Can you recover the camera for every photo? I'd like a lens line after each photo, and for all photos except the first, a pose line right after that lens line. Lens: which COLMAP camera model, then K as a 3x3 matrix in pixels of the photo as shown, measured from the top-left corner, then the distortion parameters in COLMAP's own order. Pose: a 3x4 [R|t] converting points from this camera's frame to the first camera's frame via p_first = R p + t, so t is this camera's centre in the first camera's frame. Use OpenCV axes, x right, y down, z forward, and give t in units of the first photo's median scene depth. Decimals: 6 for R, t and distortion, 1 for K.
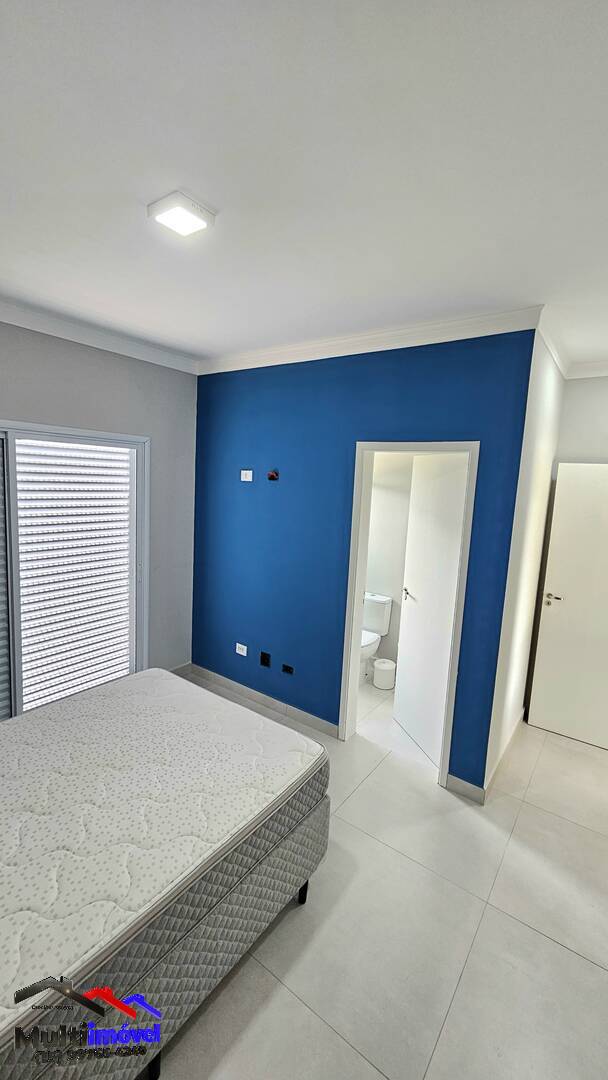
lens RADIAL K [[443.0, 0, 294.8], [0, 443.0, 537.5], [0, 0, 1]] dist [0.000792, 0.000494]
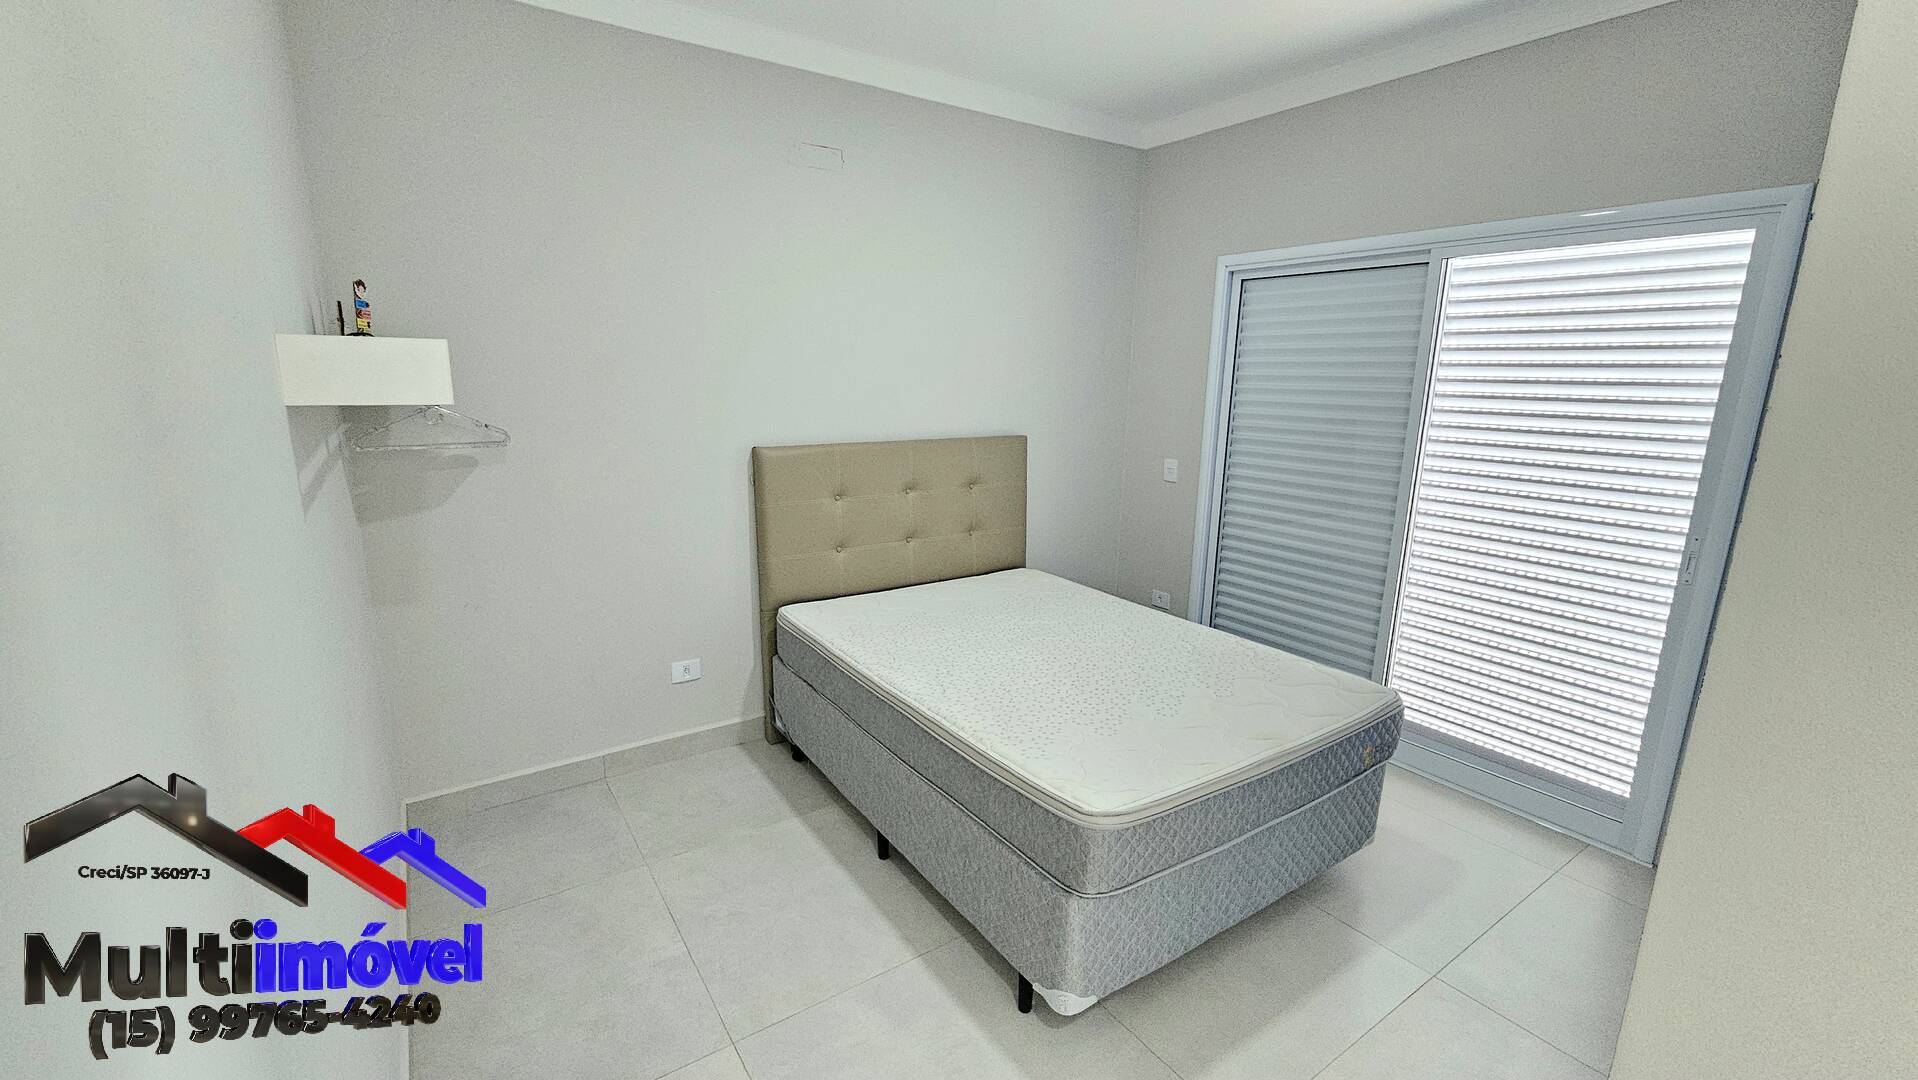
lens RADIAL K [[786.8, 0, 959.0], [0, 786.8, 540.0], [0, 0, 1]] dist [0.000792, 0.000494]
pose [[-0.317297, 0.165429, -0.933786, 0.616797], [-0.139527, 0.965808, 0.218513, 0.003226], [0.938006, 0.199622, -0.283367, 0.738904]]
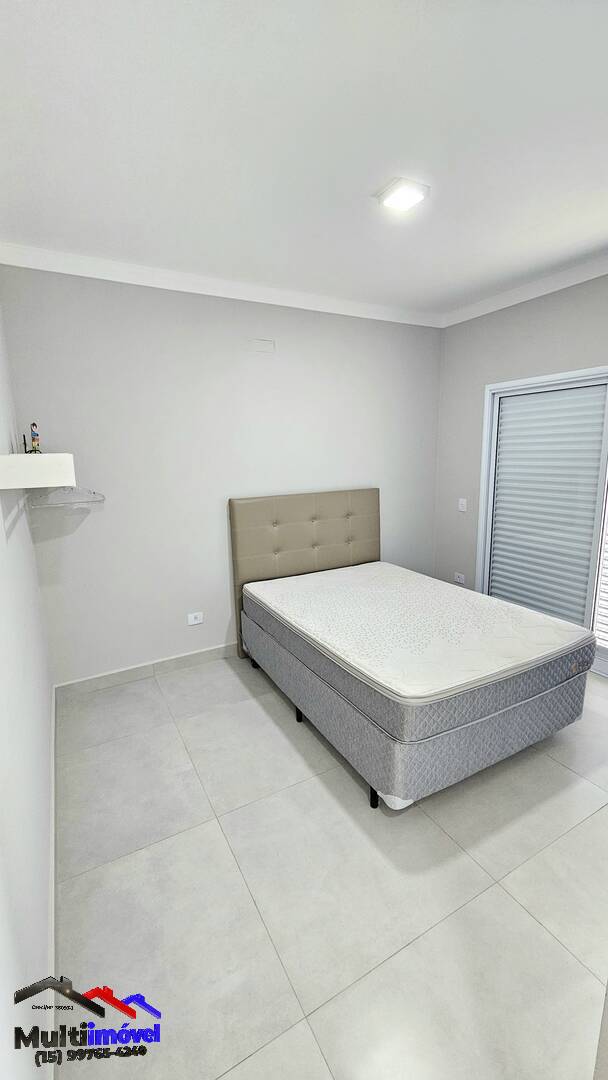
lens RADIAL K [[443.9, 0, 309.5], [0, 443.9, 529.5], [0, 0, 1]] dist [-0.000641, 0.000006]
pose [[-0.404654, 0.138695, -0.903891, 0.639824], [-0.102539, 0.975317, 0.195559, -0.012579], [0.908703, 0.171817, -0.380444, 0.778840]]
